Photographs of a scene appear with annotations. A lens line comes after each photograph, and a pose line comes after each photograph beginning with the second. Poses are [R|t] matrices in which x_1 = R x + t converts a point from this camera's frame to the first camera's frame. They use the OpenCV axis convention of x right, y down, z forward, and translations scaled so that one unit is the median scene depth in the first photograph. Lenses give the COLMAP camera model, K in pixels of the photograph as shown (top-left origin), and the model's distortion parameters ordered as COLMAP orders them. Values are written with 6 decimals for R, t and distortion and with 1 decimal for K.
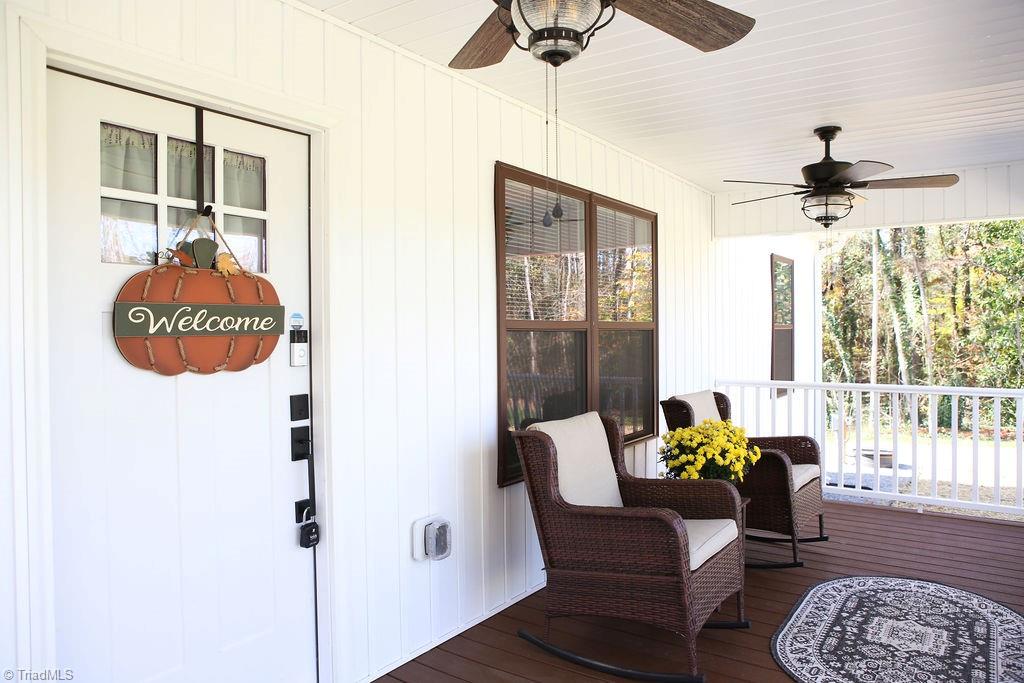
lens RADIAL K [[710.8, 0, 513.2], [0, 710.8, 343.7], [0, 0, 1]] dist [-0.060300, 0.009439]
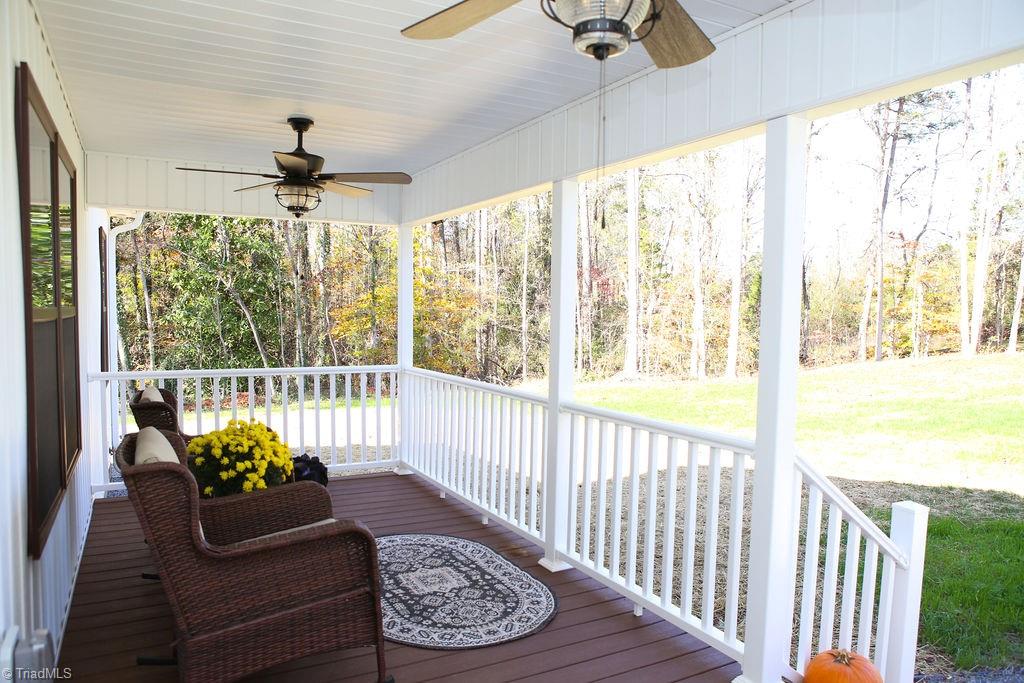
lens RADIAL K [[710.8, 0, 512.2], [0, 710.8, 333.4], [0, 0, 1]] dist [-0.060300, 0.009439]
pose [[0.468348, -0.029943, 0.883036, -0.364808], [0.024539, 0.999481, 0.020877, -0.013123], [-0.883203, 0.011891, 0.468840, 0.289384]]
